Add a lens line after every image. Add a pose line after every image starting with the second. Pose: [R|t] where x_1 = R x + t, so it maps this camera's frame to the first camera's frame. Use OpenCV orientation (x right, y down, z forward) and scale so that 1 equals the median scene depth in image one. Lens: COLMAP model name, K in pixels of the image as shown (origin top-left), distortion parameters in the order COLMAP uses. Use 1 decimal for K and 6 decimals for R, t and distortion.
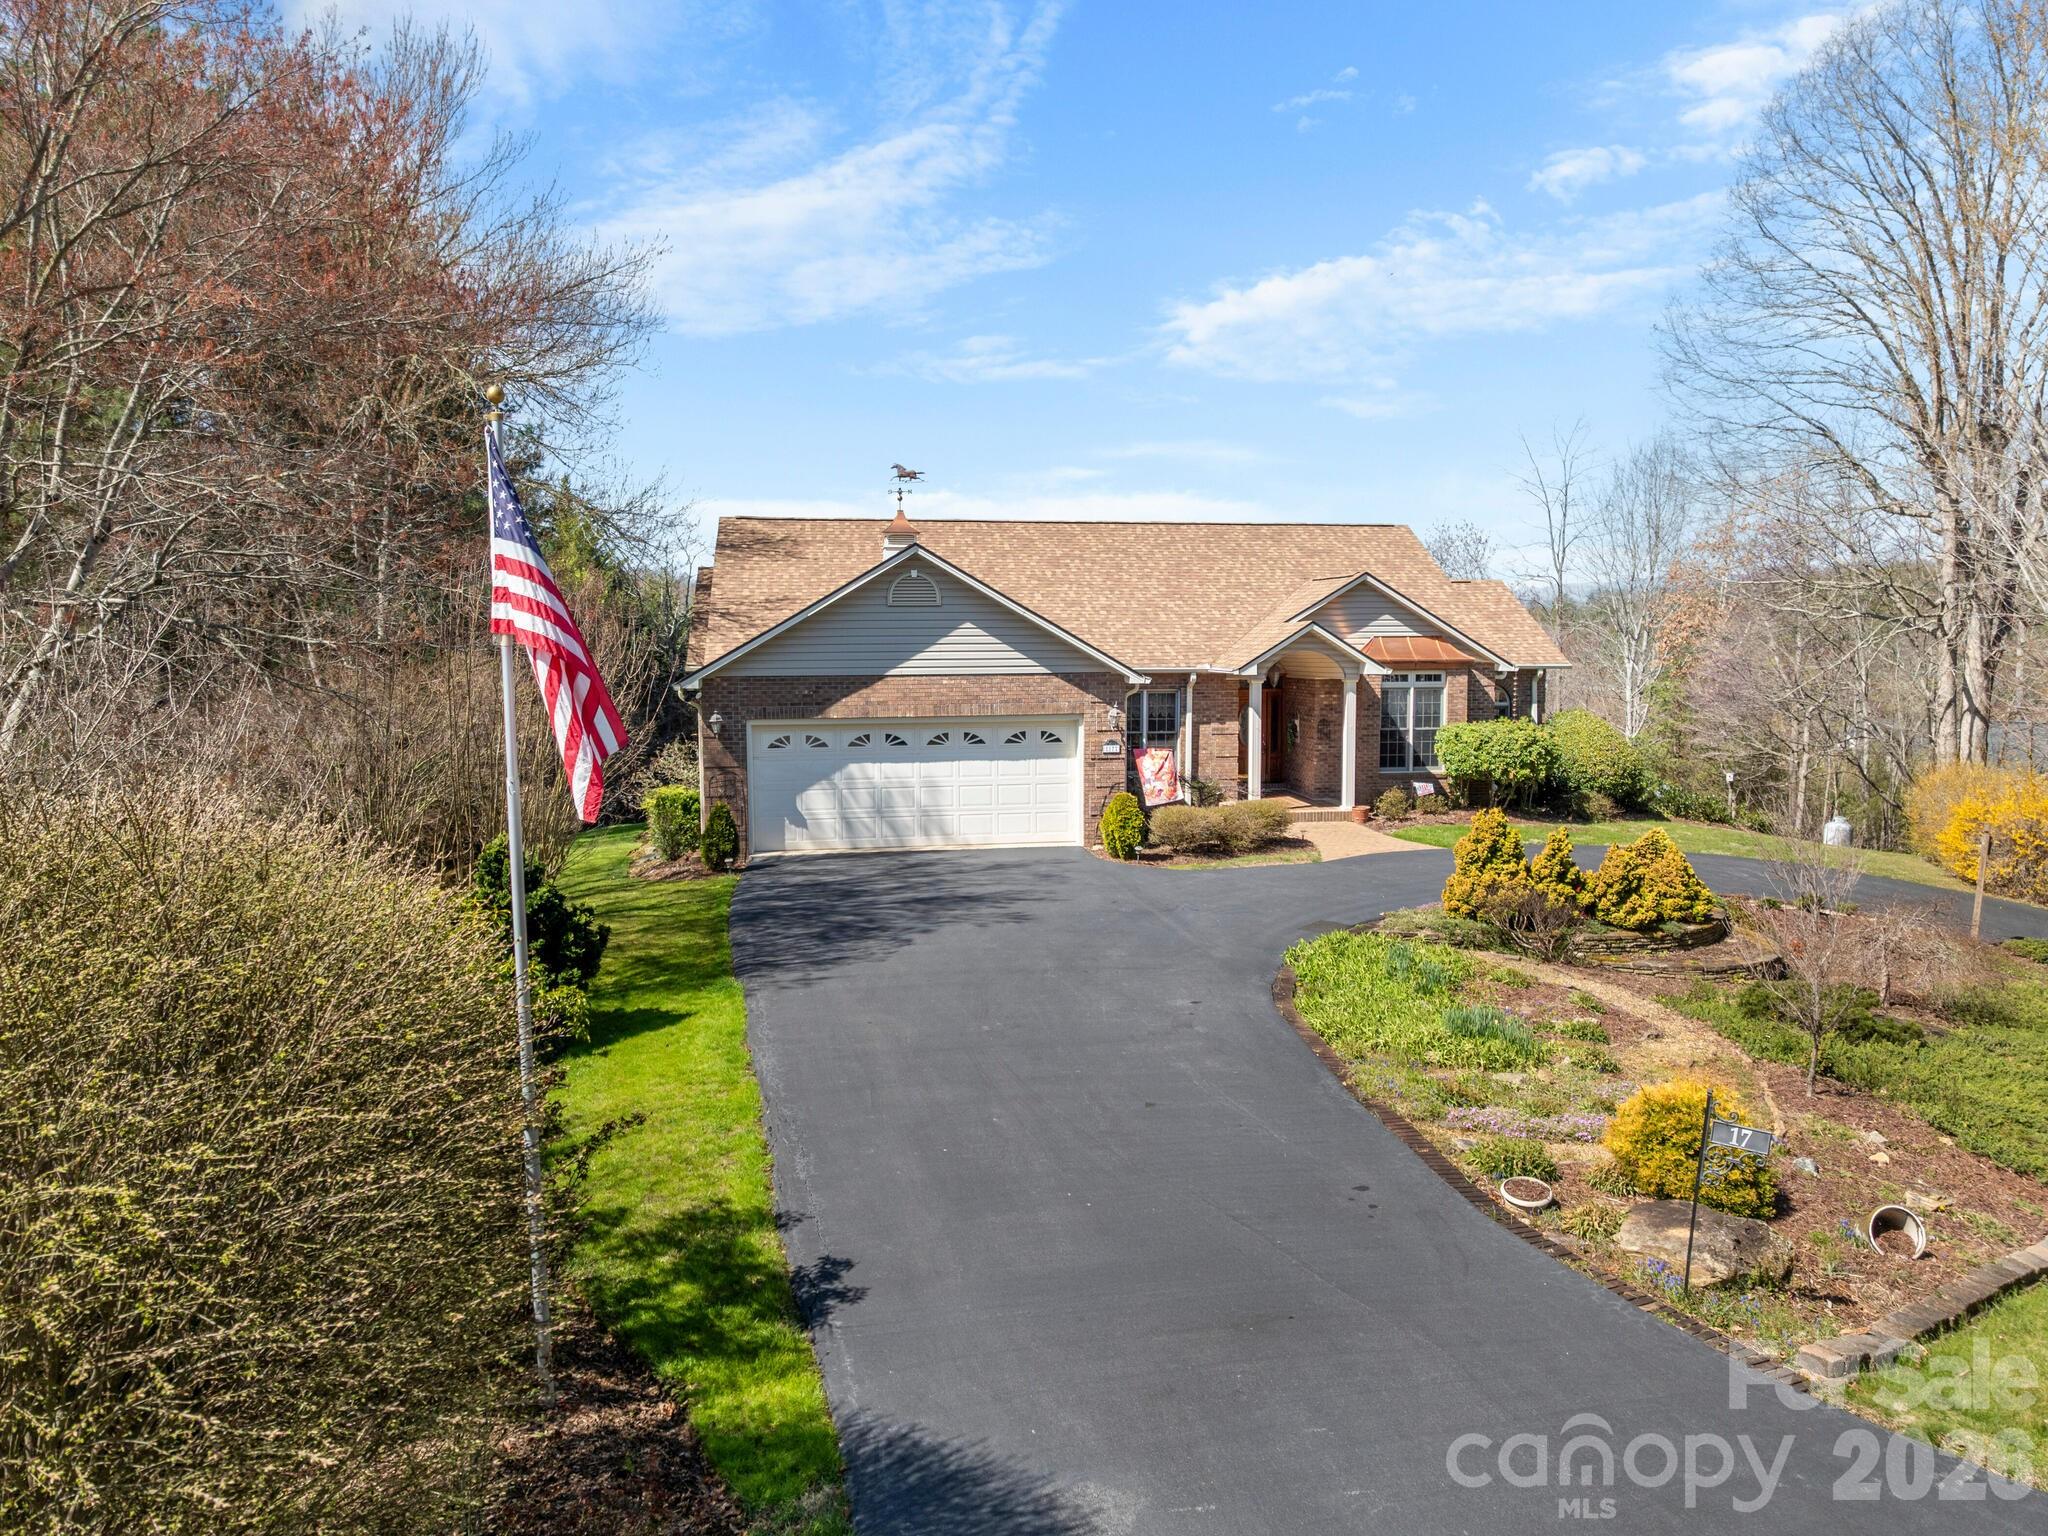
lens RADIAL K [[1459.8, 0, 1024.0], [0, 1459.8, 768.0], [0, 0, 1]] dist [-0.047476, -0.001609]
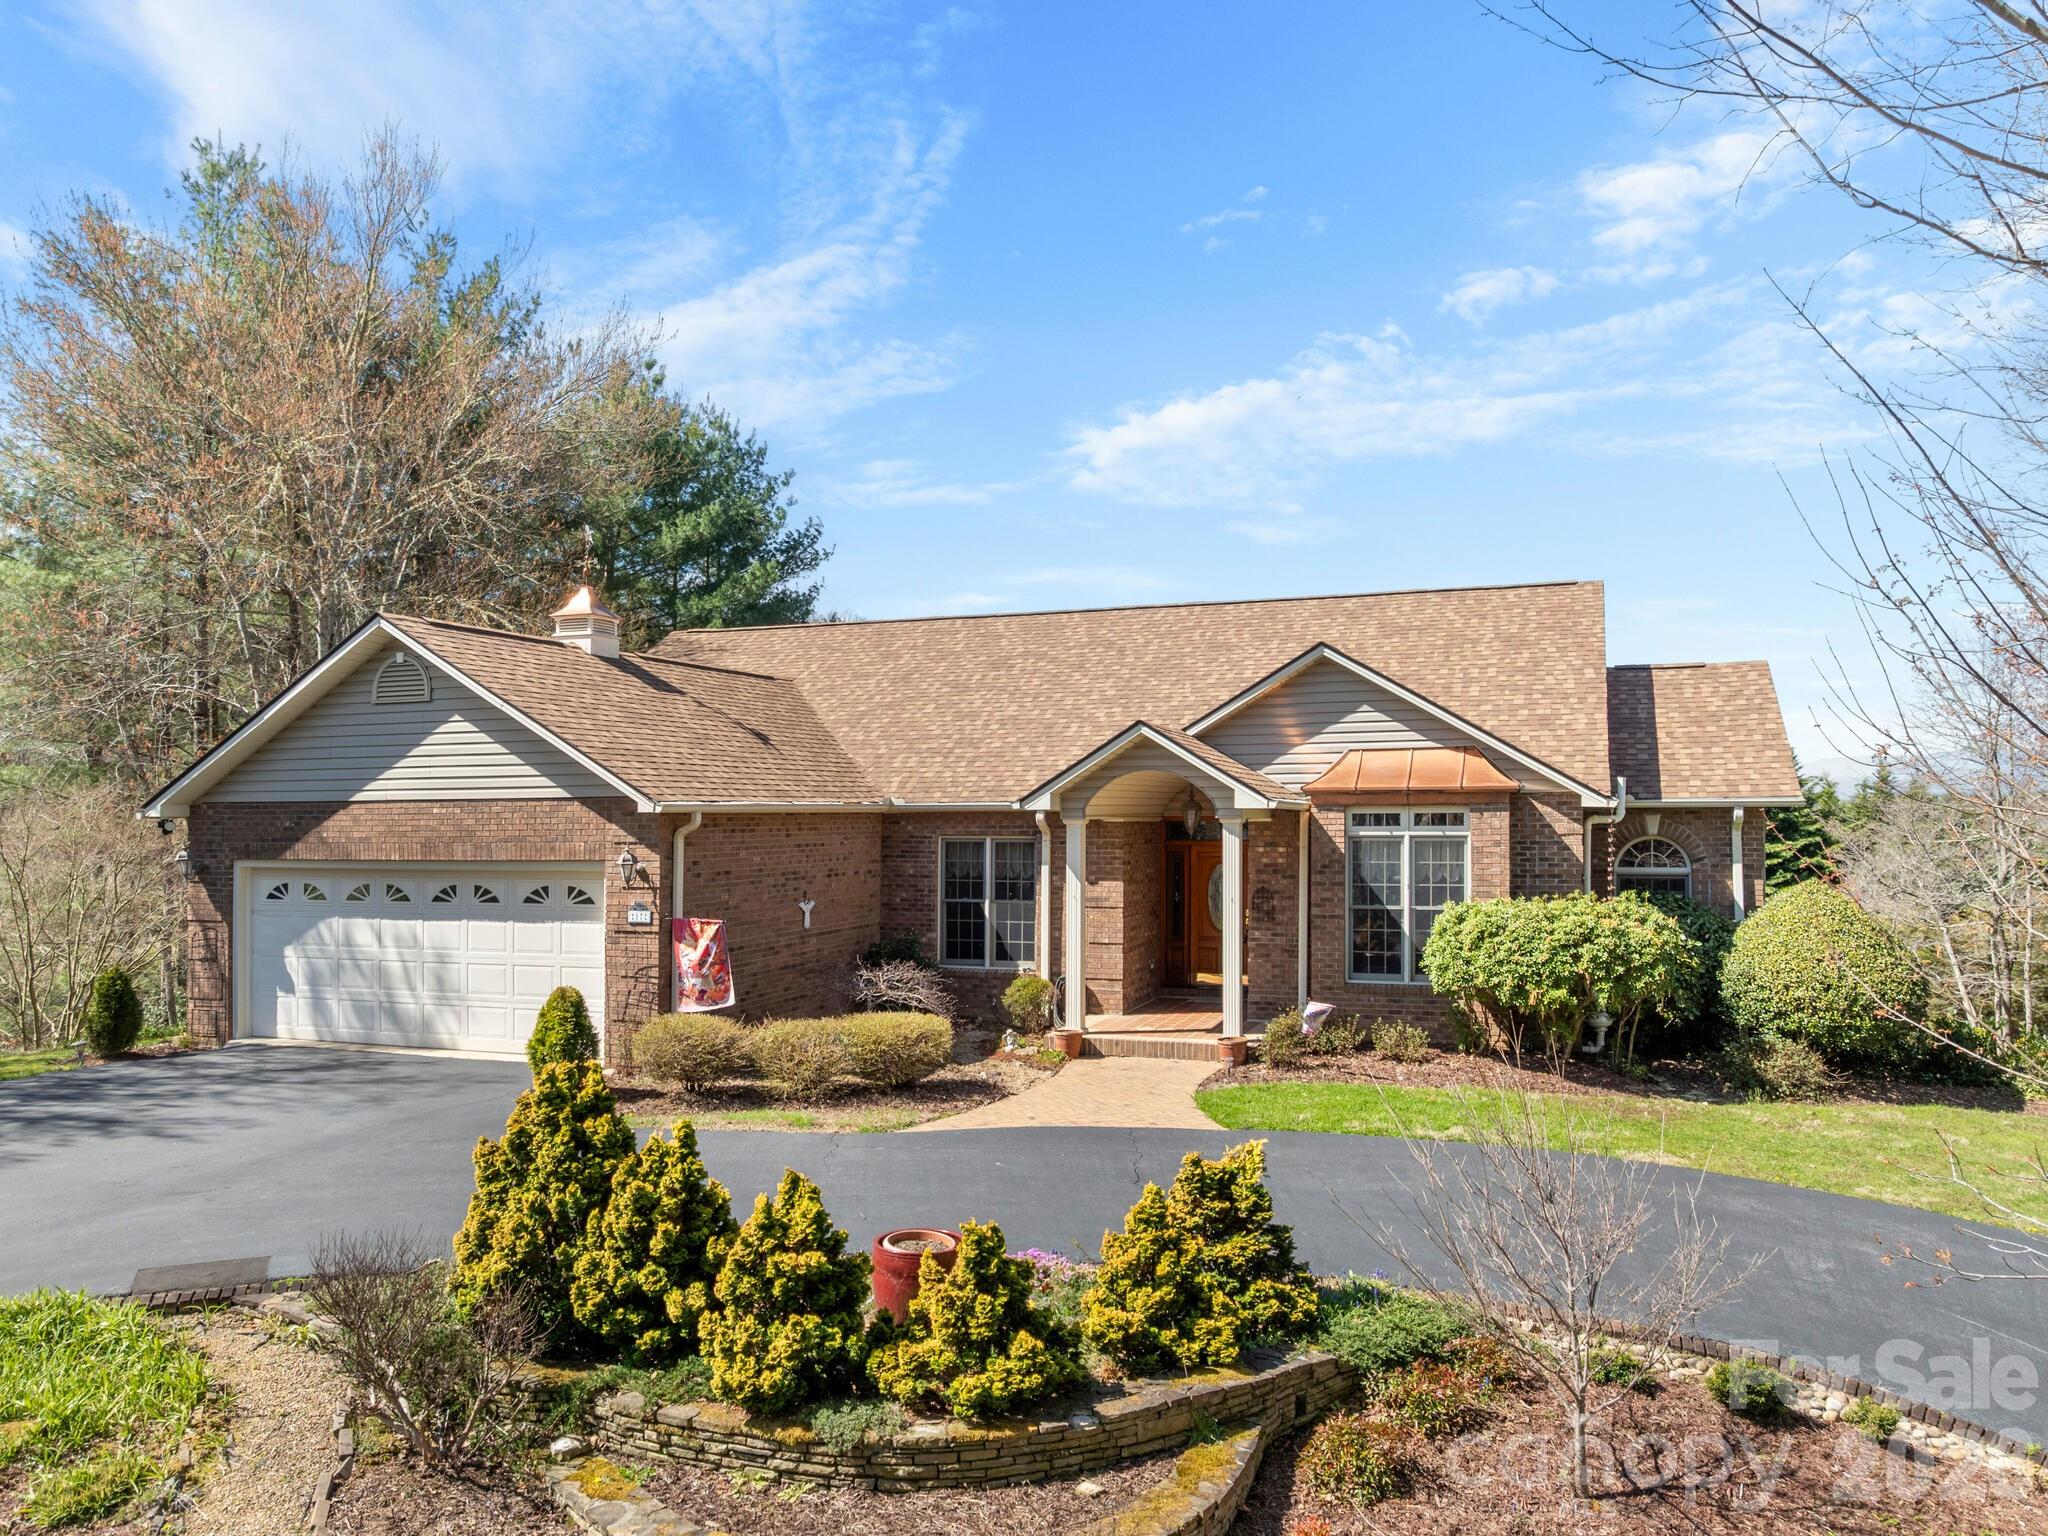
lens RADIAL K [[1459.8, 0, 1024.0], [0, 1459.8, 768.0], [0, 0, 1]] dist [-0.047476, -0.001609]
pose [[0.877070, -0.020283, -0.479934, 0.409798], [-0.041484, 0.992177, -0.117743, -0.007914], [0.478568, 0.123178, 0.869367, 0.423449]]
